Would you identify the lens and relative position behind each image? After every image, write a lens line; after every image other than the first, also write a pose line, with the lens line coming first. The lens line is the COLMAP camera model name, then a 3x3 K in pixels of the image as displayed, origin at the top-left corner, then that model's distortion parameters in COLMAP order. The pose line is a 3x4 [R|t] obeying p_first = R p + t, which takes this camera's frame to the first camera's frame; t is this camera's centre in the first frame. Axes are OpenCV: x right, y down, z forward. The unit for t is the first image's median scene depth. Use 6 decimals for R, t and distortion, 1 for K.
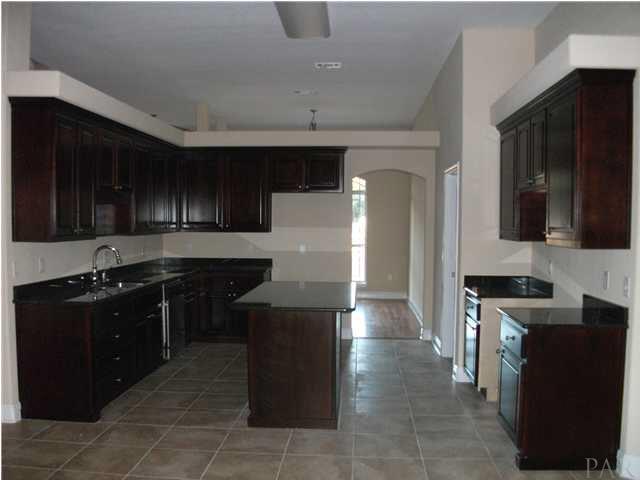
lens RADIAL K [[618.8, 0, 320.0], [0, 618.8, 240.1], [0, 0, 1]] dist [-0.110023, 0.000000]
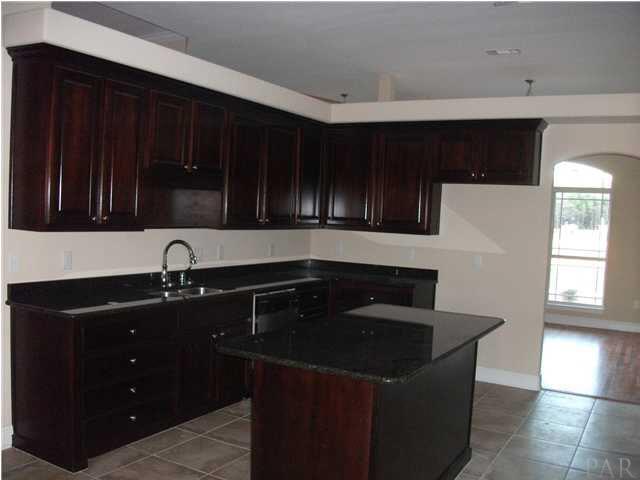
lens RADIAL K [[618.8, 0, 320.1], [0, 618.8, 240.8], [0, 0, 1]] dist [-0.110023, 0.000000]
pose [[0.895727, 0.056123, -0.441048, 0.130370], [-0.054310, 0.998384, 0.016745, -0.010819], [0.441275, 0.008955, 0.897327, 0.270067]]
